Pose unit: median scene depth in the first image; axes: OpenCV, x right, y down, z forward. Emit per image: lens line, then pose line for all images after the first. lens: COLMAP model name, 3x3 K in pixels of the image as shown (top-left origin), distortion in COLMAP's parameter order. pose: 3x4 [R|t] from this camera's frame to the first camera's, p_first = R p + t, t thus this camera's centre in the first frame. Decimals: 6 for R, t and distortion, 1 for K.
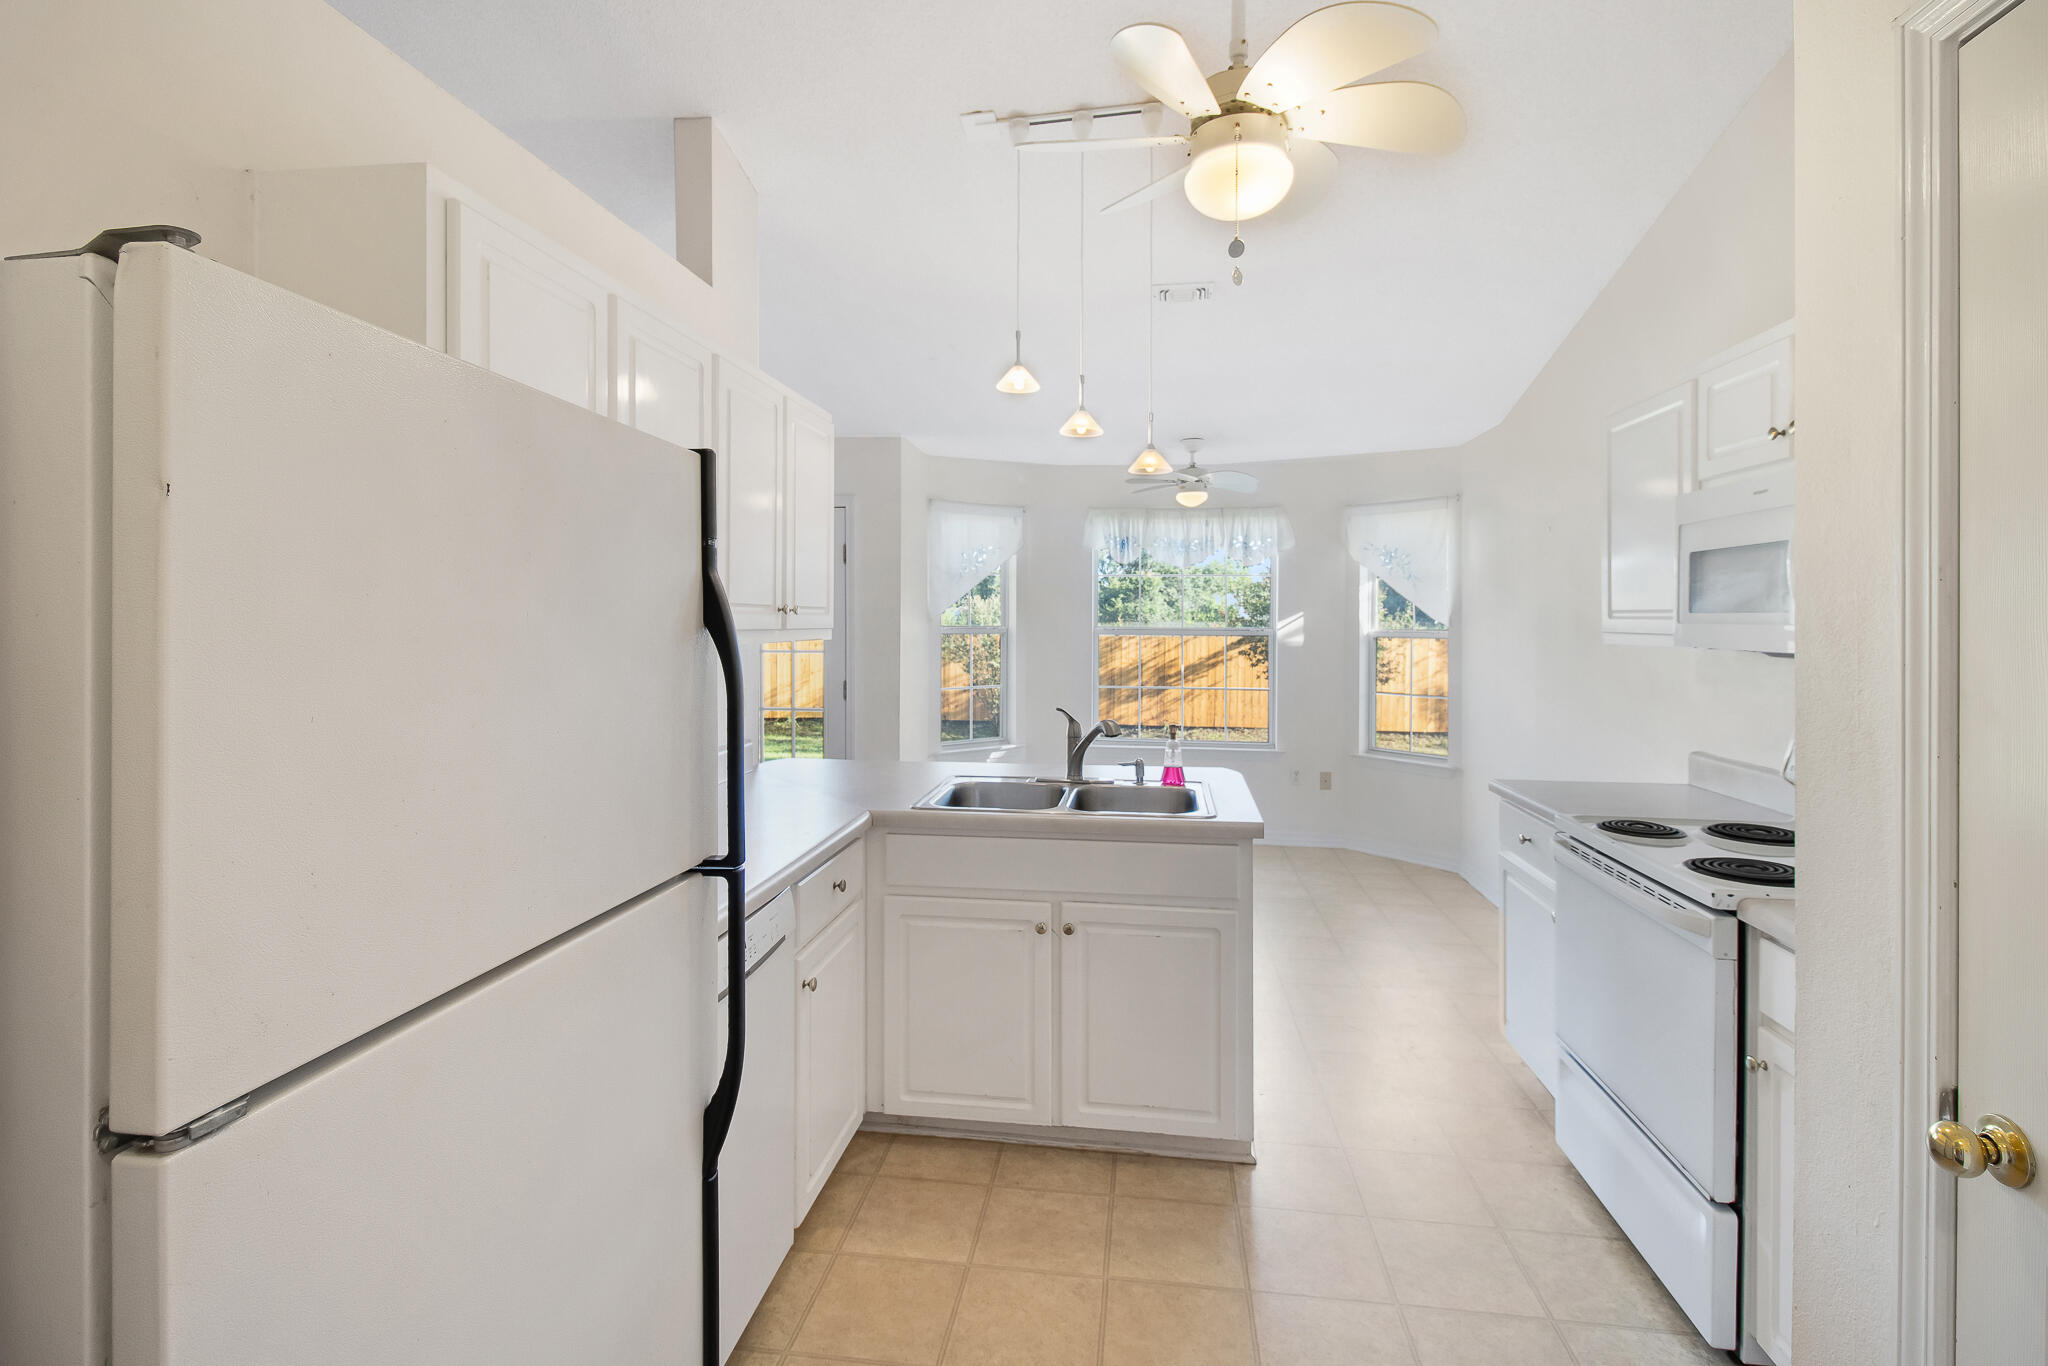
lens RADIAL K [[1058.5, 0, 992.9], [0, 1058.5, 612.5], [0, 0, 1]] dist [0.015070, -0.002263]
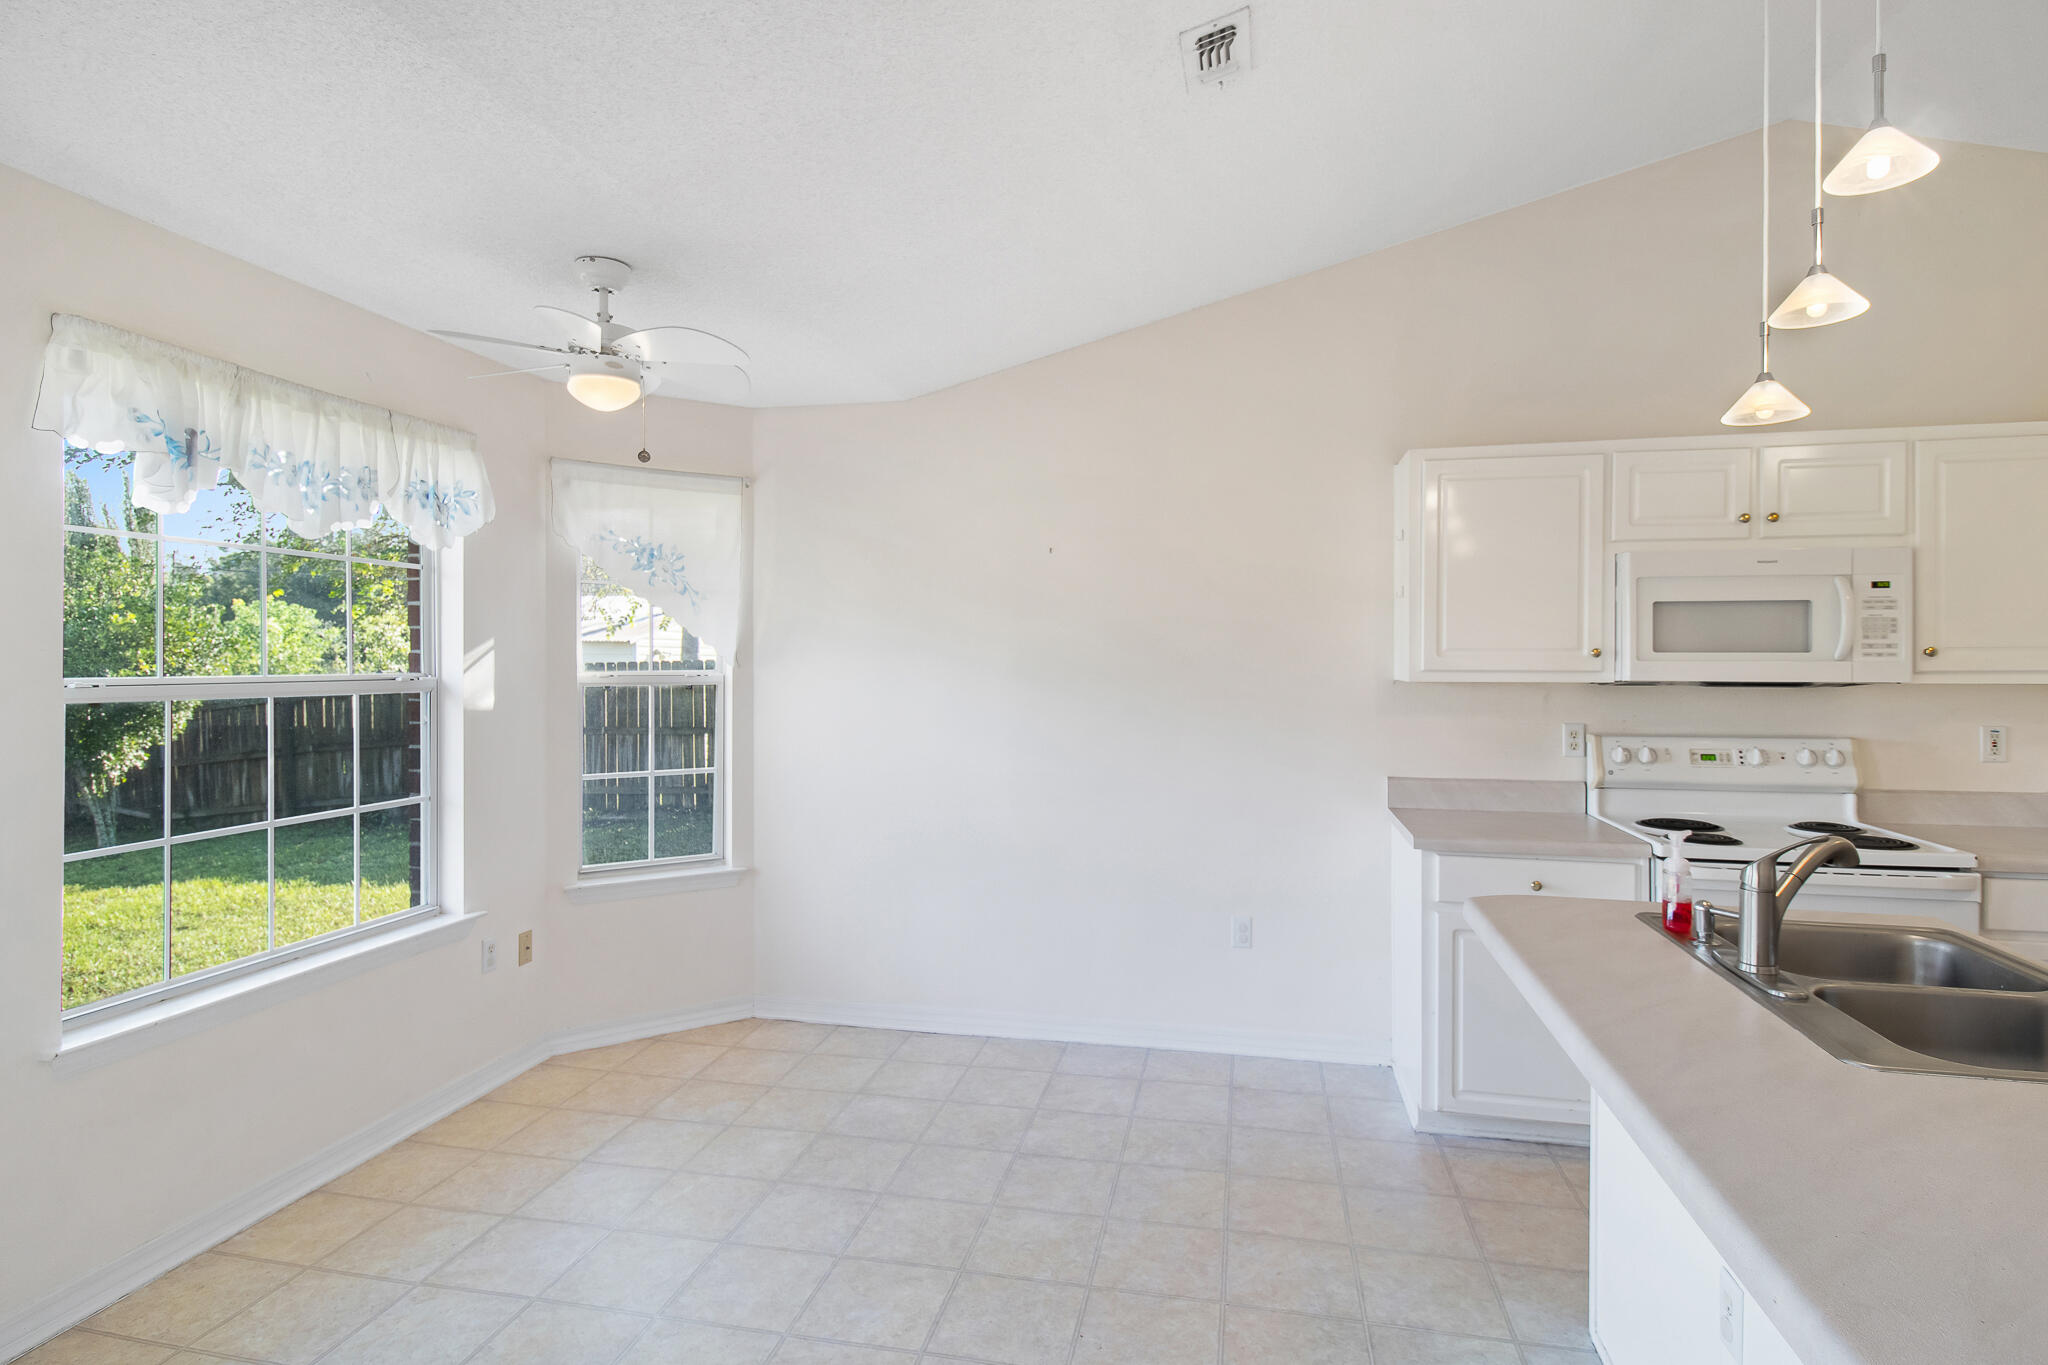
lens RADIAL K [[1058.5, 0, 1027.1], [0, 1058.5, 665.2], [0, 0, 1]] dist [0.015070, -0.002263]
pose [[0.053133, -0.009447, 0.998543, -0.104156], [-0.010962, 0.999889, 0.010043, 0.001156], [-0.998527, -0.011479, 0.053024, 0.327571]]
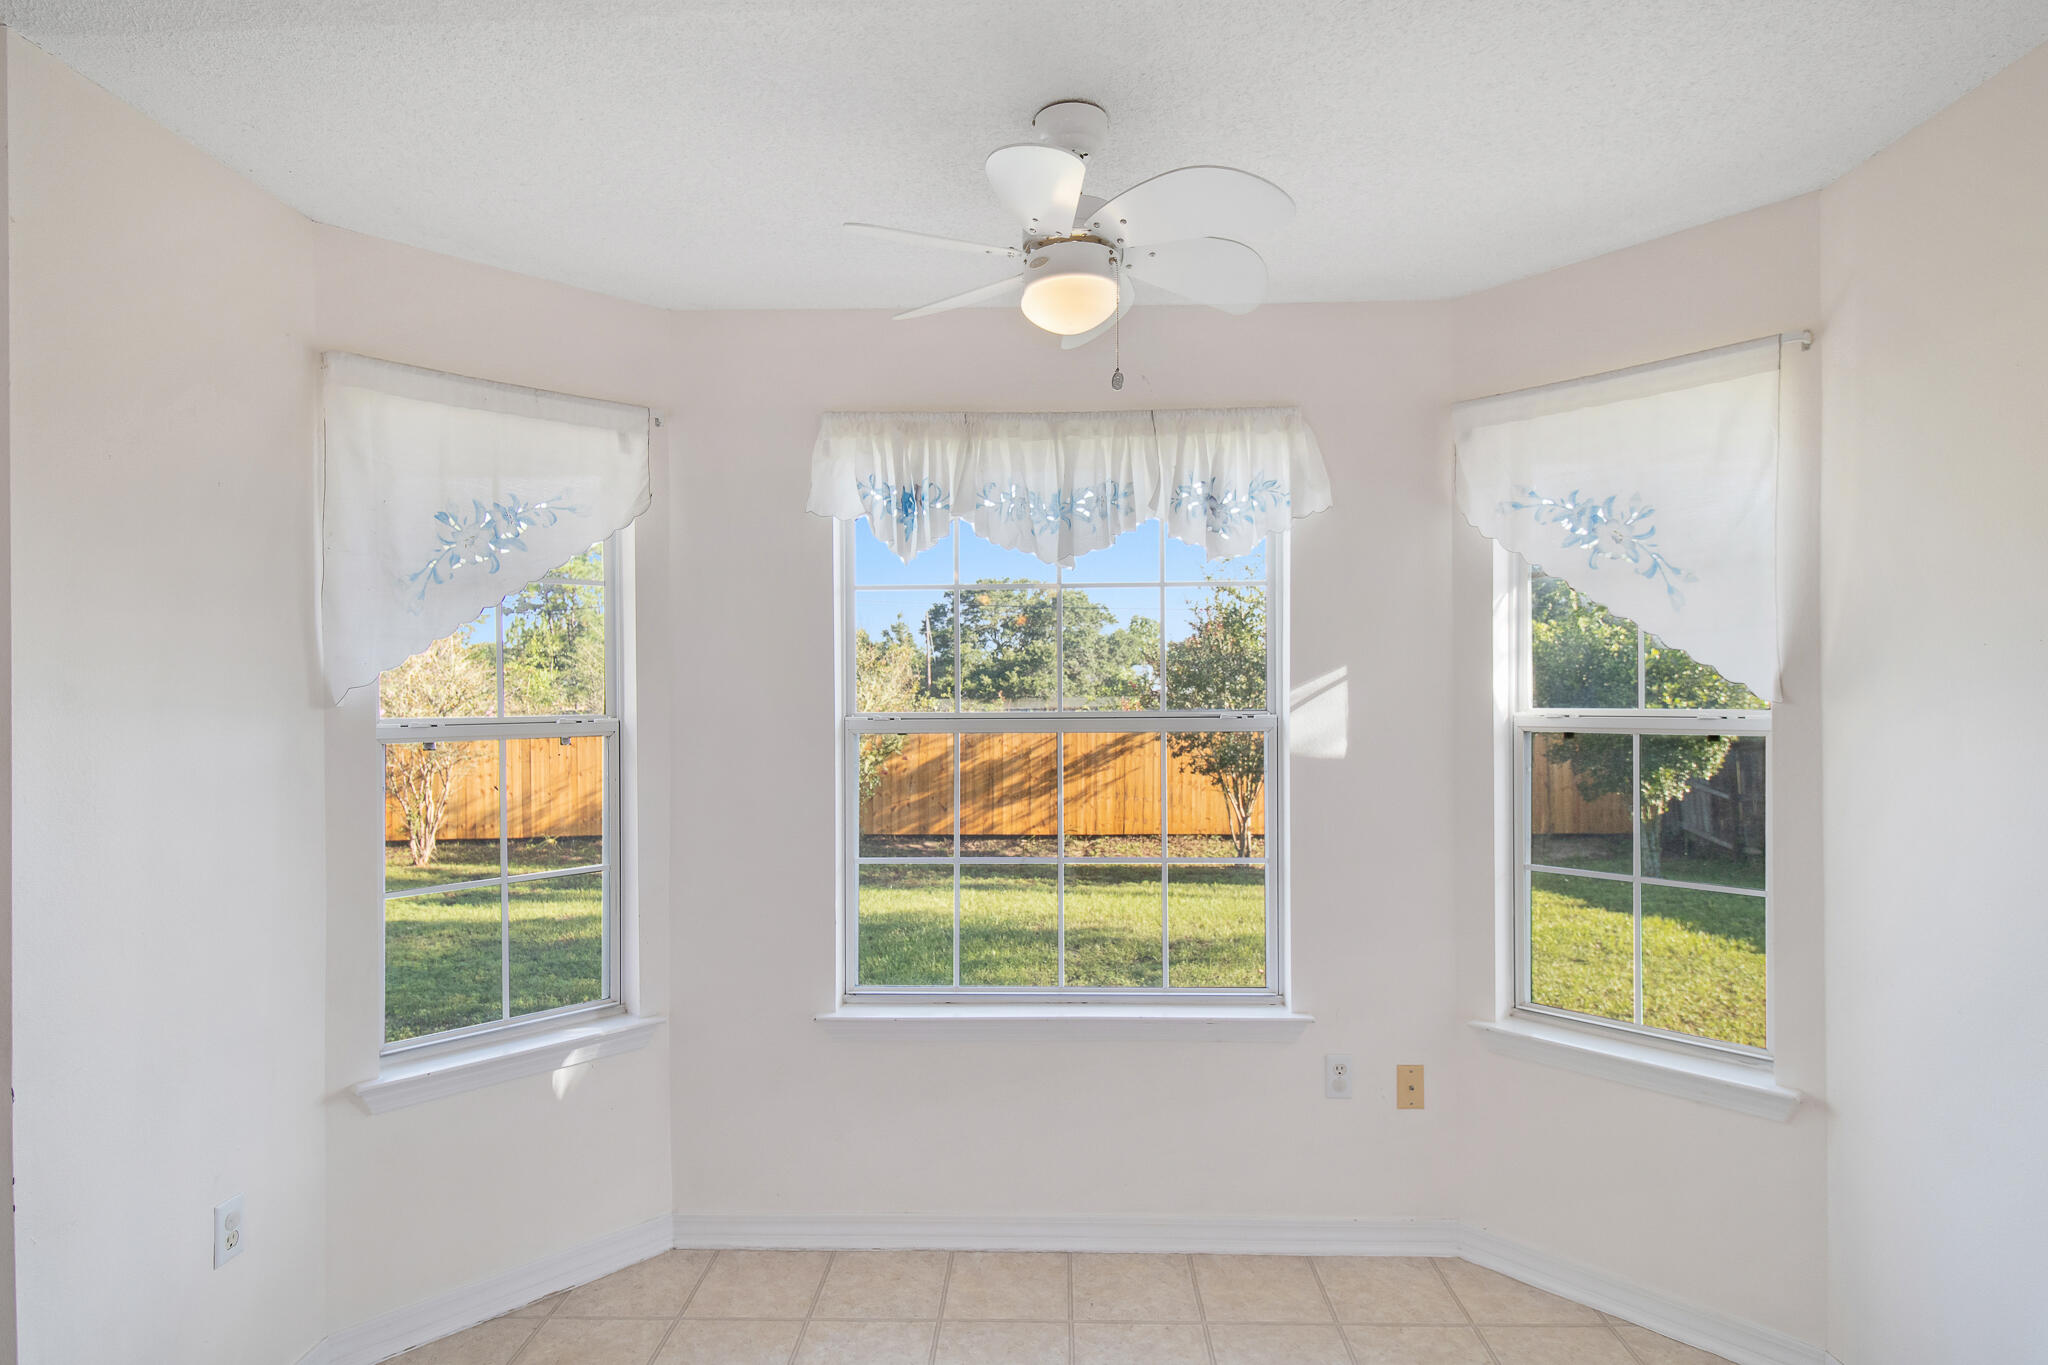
lens RADIAL K [[1058.5, 0, 1034.8], [0, 1058.5, 704.4], [0, 0, 1]] dist [0.015070, -0.002263]
pose [[0.991869, -0.013713, 0.126525, 0.056441], [0.011910, 0.999817, 0.014994, 0.002212], [-0.126708, -0.013365, 0.991850, 0.284790]]
